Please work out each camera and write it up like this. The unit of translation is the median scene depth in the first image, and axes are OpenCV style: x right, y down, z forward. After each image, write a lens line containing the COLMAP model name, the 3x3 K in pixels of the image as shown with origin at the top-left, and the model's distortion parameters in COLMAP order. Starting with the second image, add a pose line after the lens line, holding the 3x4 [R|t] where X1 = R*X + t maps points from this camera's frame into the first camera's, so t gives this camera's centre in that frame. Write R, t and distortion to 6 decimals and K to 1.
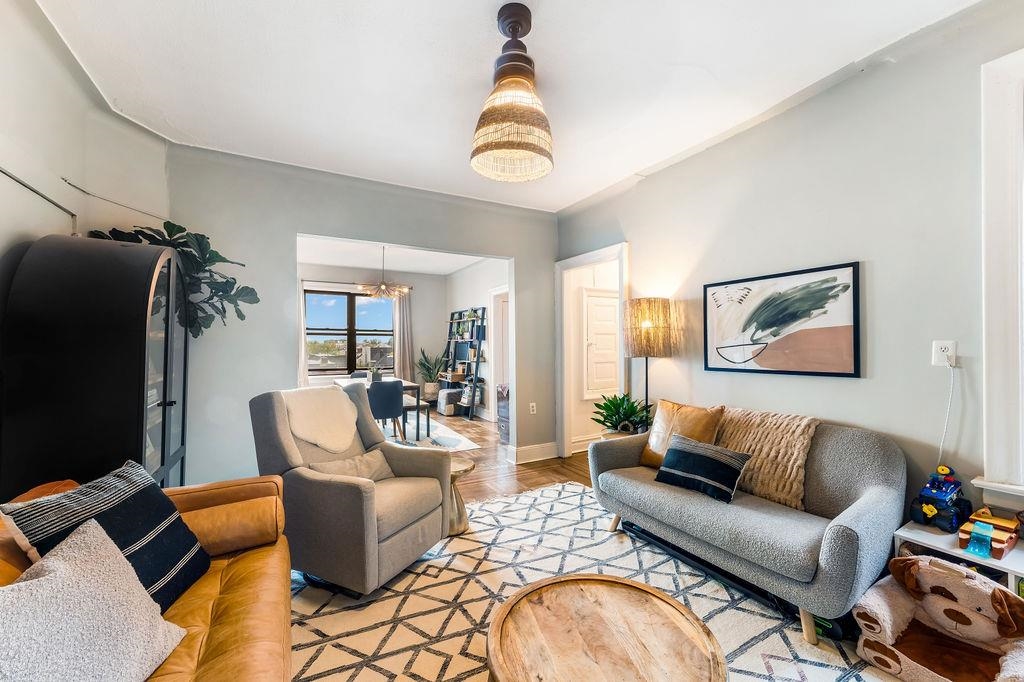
lens RADIAL K [[418.6, 0, 507.4], [0, 418.6, 338.3], [0, 0, 1]] dist [-0.005494, 0.001968]
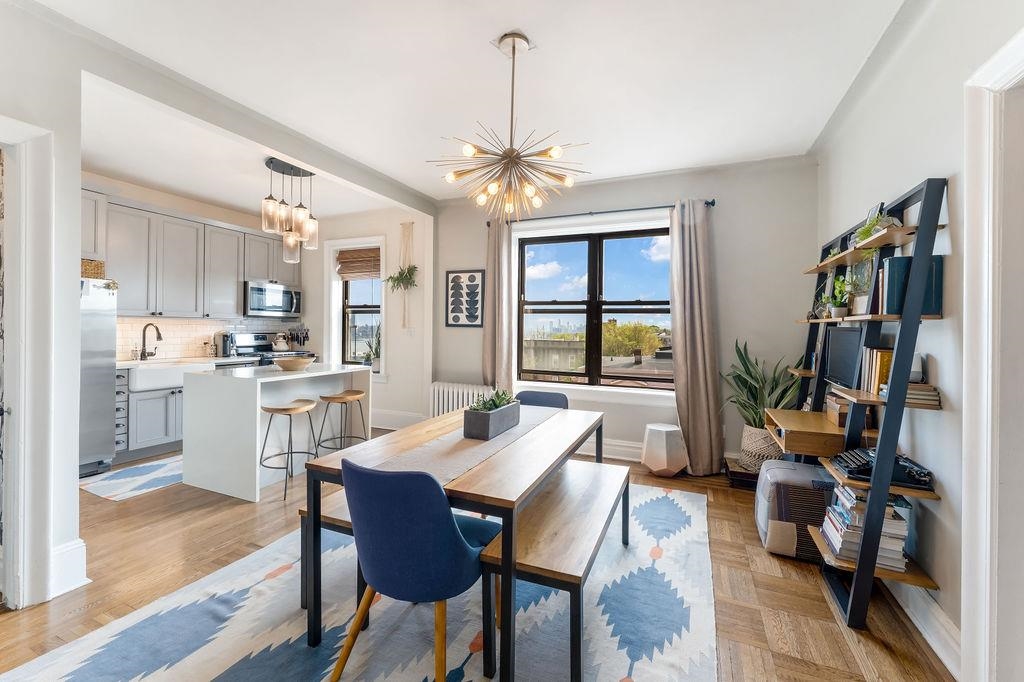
lens RADIAL K [[418.6, 0, 512.6], [0, 418.6, 331.7], [0, 0, 1]] dist [-0.005494, 0.001968]
pose [[0.620887, 0.017727, -0.783699, -0.018840], [-0.004258, 0.999806, 0.019242, 0.008827], [0.783888, -0.008610, 0.620842, 0.673579]]
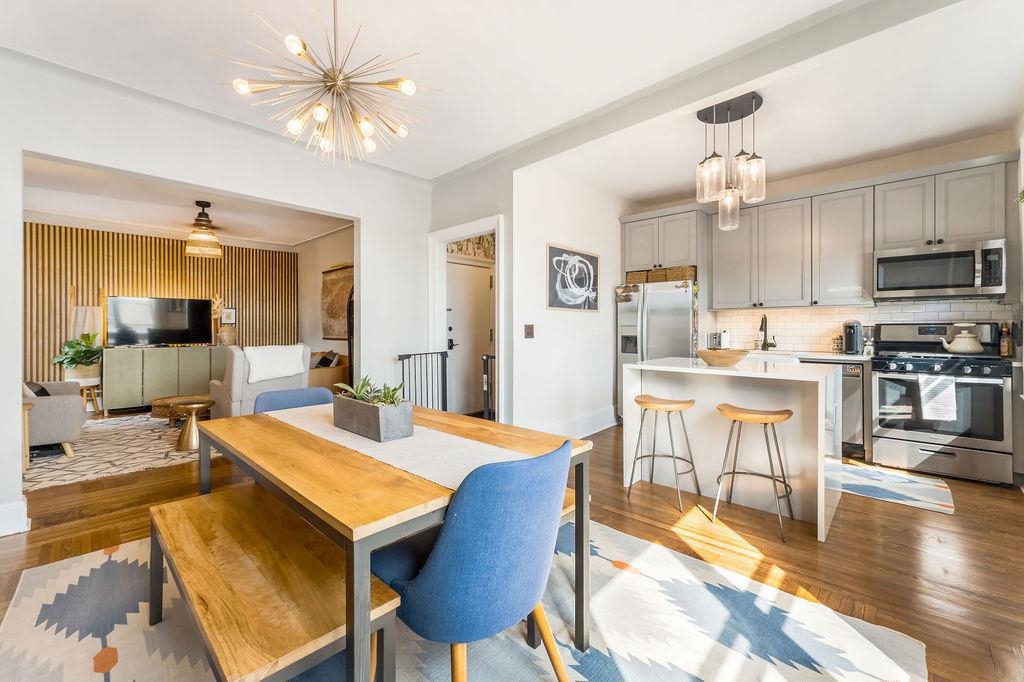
lens RADIAL K [[418.6, 0, 513.6], [0, 418.6, 326.7], [0, 0, 1]] dist [-0.005494, 0.001968]
pose [[-0.950068, 0.008137, -0.311938, -0.280097], [0.012800, 0.999835, -0.012904, 0.032219], [0.311781, -0.016252, -0.950015, 1.116605]]
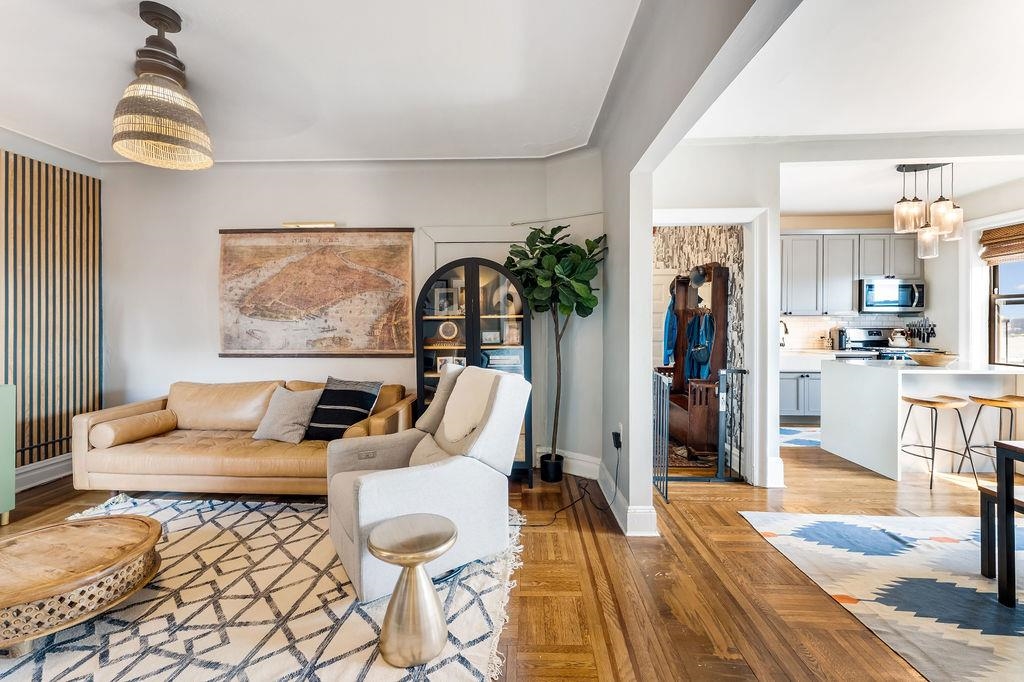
lens RADIAL K [[418.6, 0, 505.5], [0, 418.6, 323.9], [0, 0, 1]] dist [-0.005494, 0.001968]
pose [[-0.514794, 0.011248, -0.857240, 0.121343], [0.016692, 0.999856, 0.003096, 0.005332], [0.857151, -0.012715, -0.514908, 0.594767]]
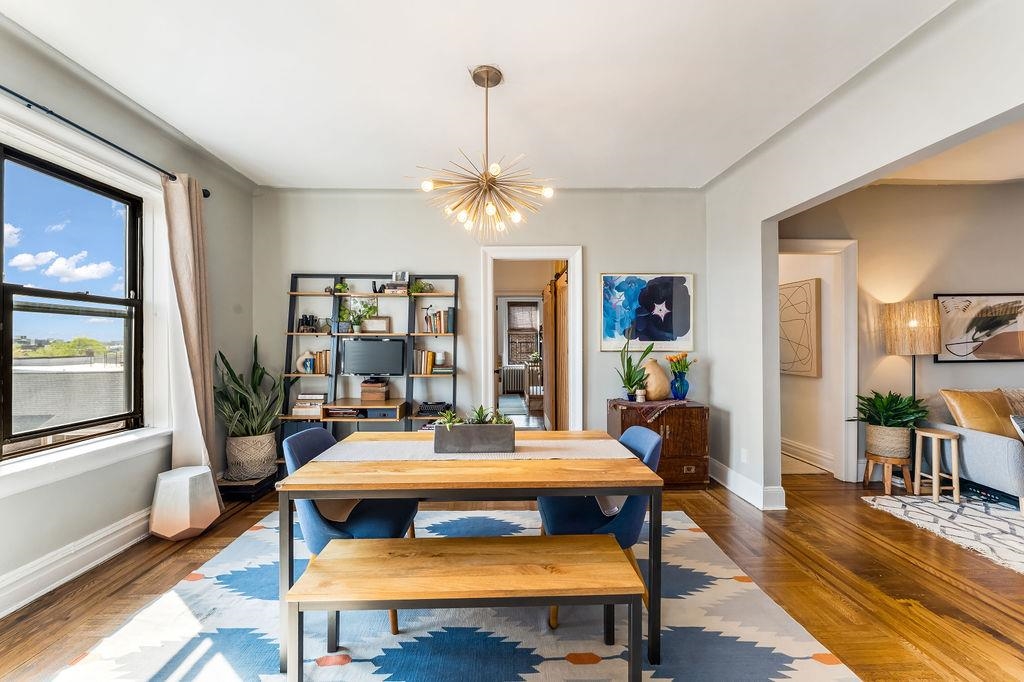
lens RADIAL K [[418.6, 0, 511.2], [0, 418.6, 341.9], [0, 0, 1]] dist [-0.005494, 0.001968]
pose [[0.446550, 0.001909, 0.894757, -0.531277], [-0.010828, 0.999936, 0.003271, 0.010458], [-0.894693, -0.011150, 0.446542, 0.703149]]
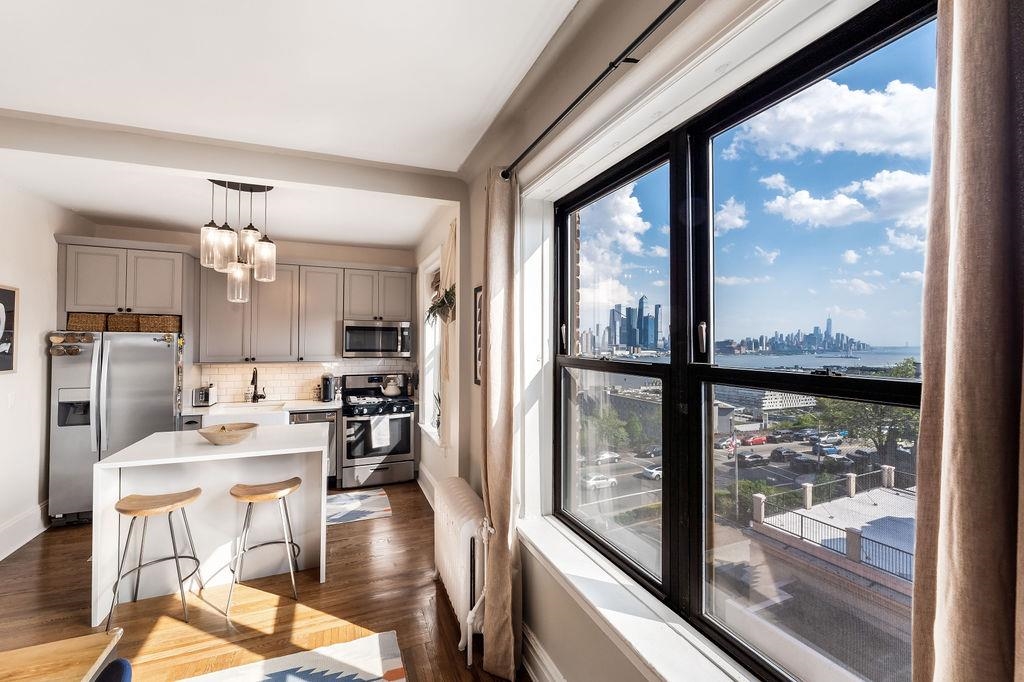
lens RADIAL K [[418.6, 0, 506.4], [0, 418.6, 337.3], [0, 0, 1]] dist [-0.005494, 0.001968]
pose [[-0.115799, -0.009047, -0.993231, -0.235232], [0.009017, 0.999908, -0.010159, -0.026598], [0.993232, -0.010133, -0.115707, 1.100036]]
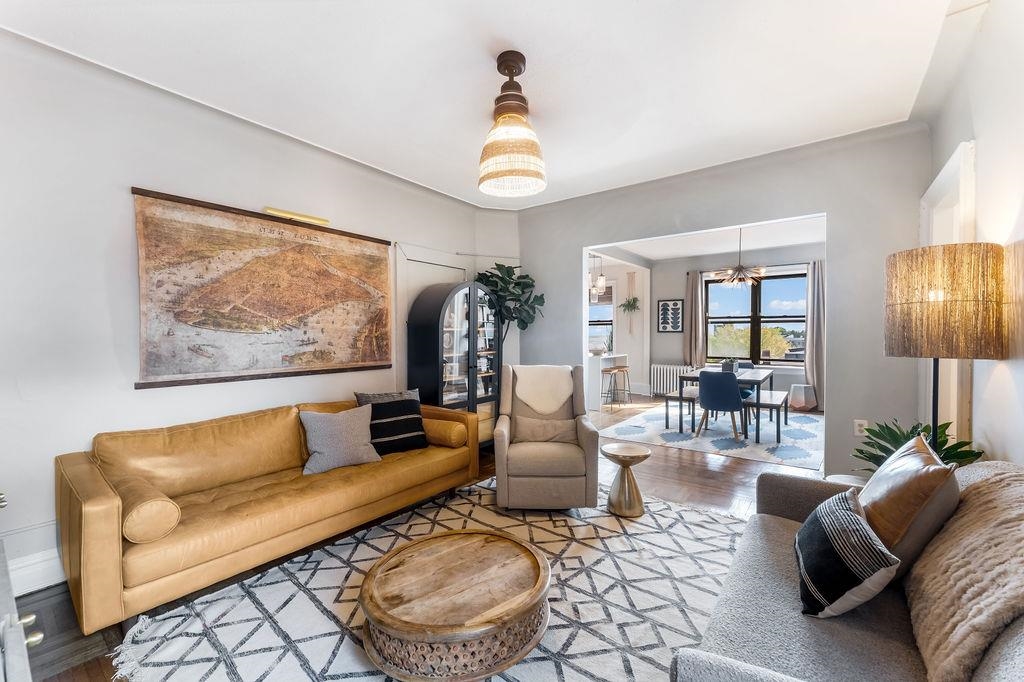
lens RADIAL K [[418.6, 0, 509.9], [0, 418.6, 341.9], [0, 0, 1]] dist [-0.005494, 0.001968]
pose [[0.412507, 0.020937, -0.910714, 0.288811], [0.014623, 0.999455, 0.029600, -0.000520], [0.910837, -0.025527, 0.411976, 0.132915]]
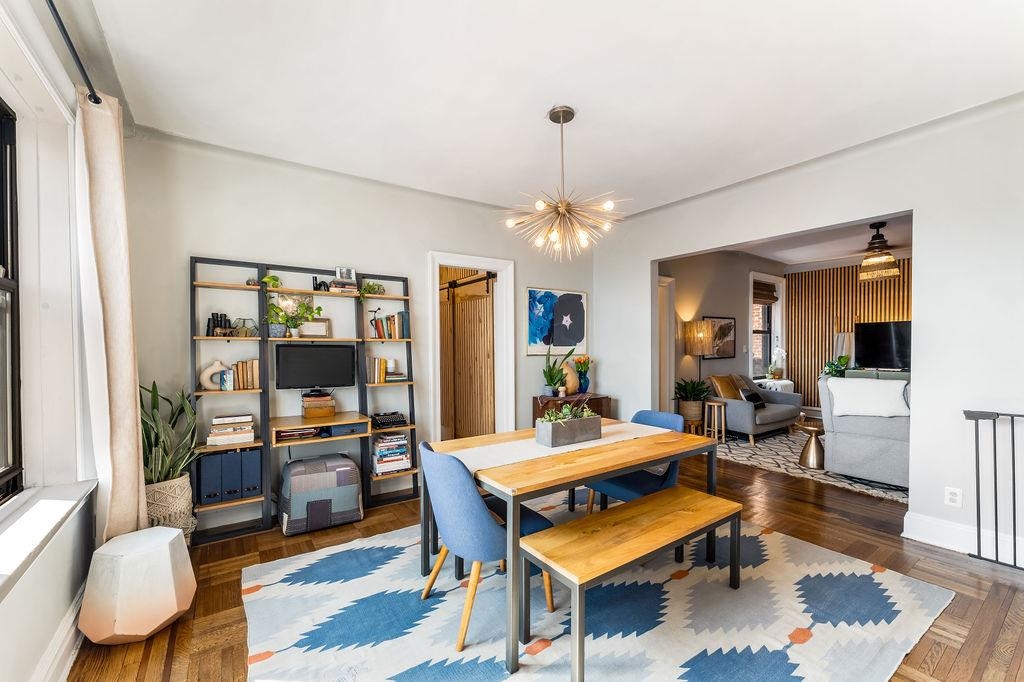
lens RADIAL K [[418.6, 0, 517.1], [0, 418.6, 352.7], [0, 0, 1]] dist [-0.005494, 0.001968]
pose [[-0.124430, -0.013396, 0.992138, -0.612314], [-0.008071, 0.999889, 0.012488, 0.011431], [-0.992196, -0.006453, -0.124524, 0.945098]]
